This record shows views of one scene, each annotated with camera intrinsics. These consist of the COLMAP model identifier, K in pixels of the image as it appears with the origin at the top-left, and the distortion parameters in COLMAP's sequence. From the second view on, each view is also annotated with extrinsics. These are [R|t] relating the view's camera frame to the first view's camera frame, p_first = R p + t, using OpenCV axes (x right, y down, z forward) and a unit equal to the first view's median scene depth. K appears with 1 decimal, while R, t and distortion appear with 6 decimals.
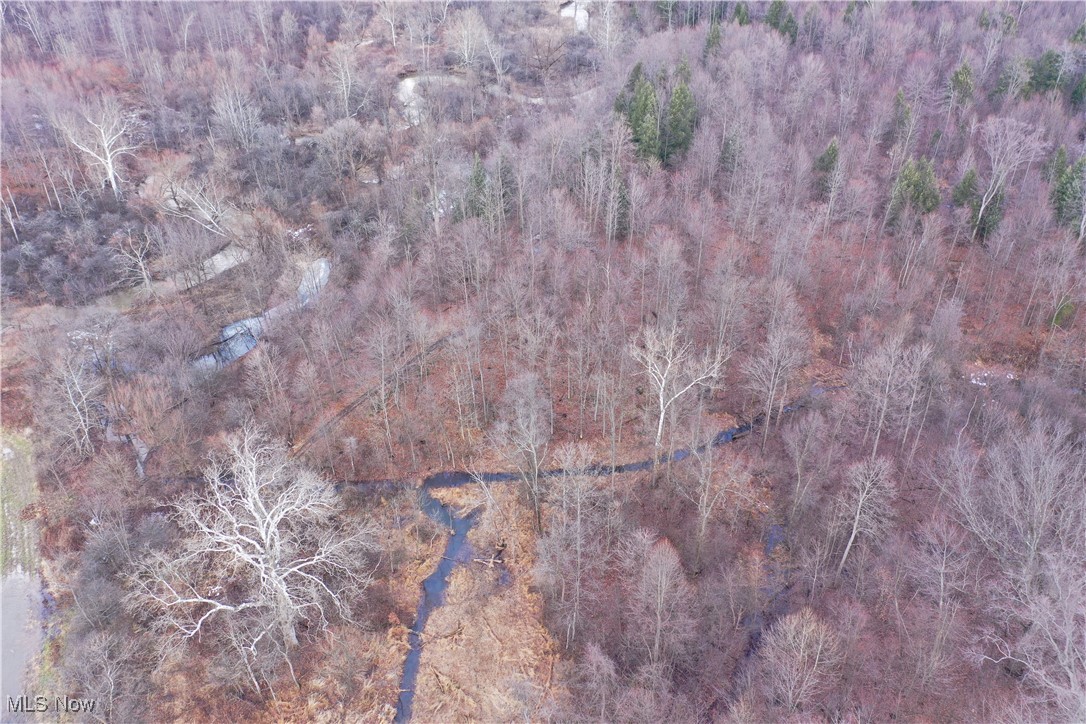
lens RADIAL K [[867.4, 0, 541.4], [0, 867.4, 362.9], [0, 0, 1]] dist [0.010410, 0.008429]
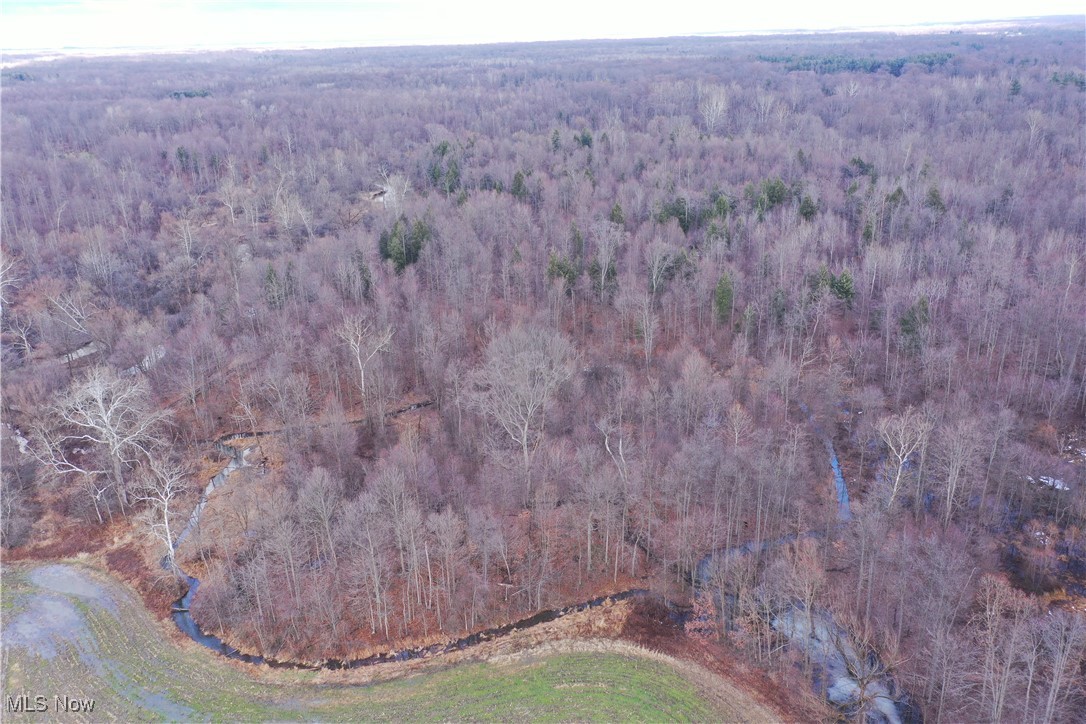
lens RADIAL K [[867.4, 0, 541.4], [0, 867.4, 362.9], [0, 0, 1]] dist [0.010410, 0.008429]
pose [[0.988574, -0.061334, 0.137692, 0.159832], [0.091275, 0.970536, -0.223001, 0.283298], [-0.119957, 0.233021, 0.965045, -0.419664]]
